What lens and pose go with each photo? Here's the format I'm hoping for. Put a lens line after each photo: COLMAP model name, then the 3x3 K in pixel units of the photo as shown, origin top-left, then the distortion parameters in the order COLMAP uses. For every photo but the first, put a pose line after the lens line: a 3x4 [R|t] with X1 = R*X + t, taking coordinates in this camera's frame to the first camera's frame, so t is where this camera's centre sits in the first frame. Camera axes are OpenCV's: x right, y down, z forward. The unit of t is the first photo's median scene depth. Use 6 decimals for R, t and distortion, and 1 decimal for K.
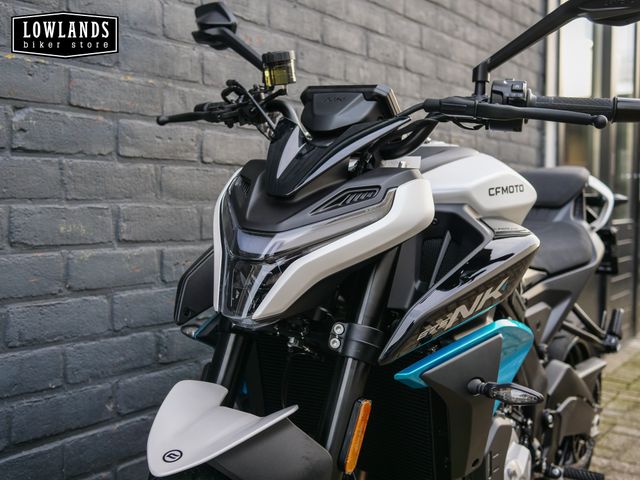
lens RADIAL K [[741.5, 0, 318.4], [0, 741.5, 235.7], [0, 0, 1]] dist [-0.000850, 0.000000]
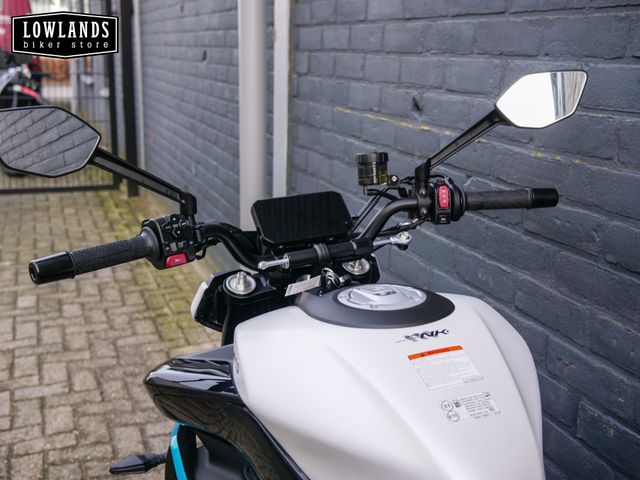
lens RADIAL K [[741.5, 0, 320.7], [0, 741.5, 243.6], [0, 0, 1]] dist [-0.000850, 0.000000]
pose [[-0.554620, 0.194855, -0.808967, 0.741644], [-0.064569, 0.959186, 0.275306, -0.359670], [0.829595, 0.204924, -0.519402, 1.329402]]
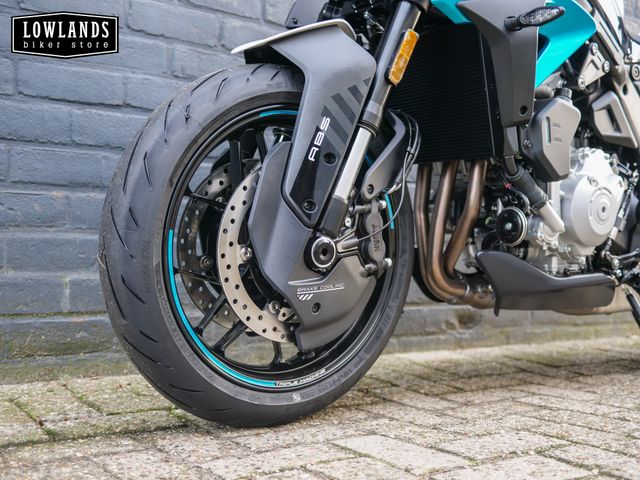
lens RADIAL K [[741.5, 0, 318.5], [0, 741.5, 244.4], [0, 0, 1]] dist [-0.000850, 0.000000]
pose [[0.944398, -0.001245, -0.328804, 0.229056], [-0.023626, 0.997151, -0.071636, 0.478443], [0.327956, 0.075421, 0.941677, -0.117483]]
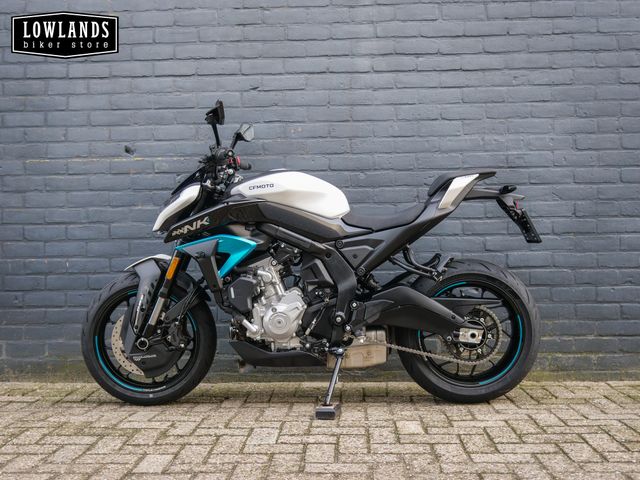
lens RADIAL K [[741.5, 0, 320.6], [0, 741.5, 241.3], [0, 0, 1]] dist [-0.000850, 0.000000]
pose [[0.546864, -0.031332, -0.836635, 2.185462], [-0.024620, 0.998265, -0.053478, 0.221319], [0.836859, 0.049843, 0.545144, -0.140385]]
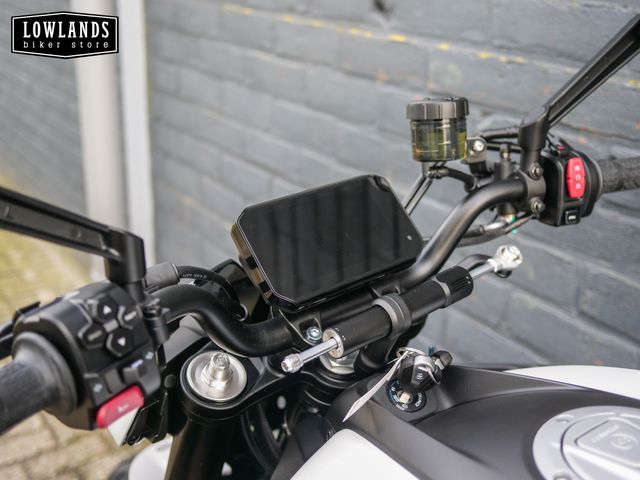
lens RADIAL K [[741.5, 0, 319.7], [0, 741.5, 232.8], [0, 0, 1]] dist [-0.000850, 0.000000]
pose [[-0.318628, 0.326283, -0.889953, 0.433414], [-0.086553, 0.924950, 0.370103, -0.311748], [0.943920, 0.194953, -0.266474, 0.959168]]
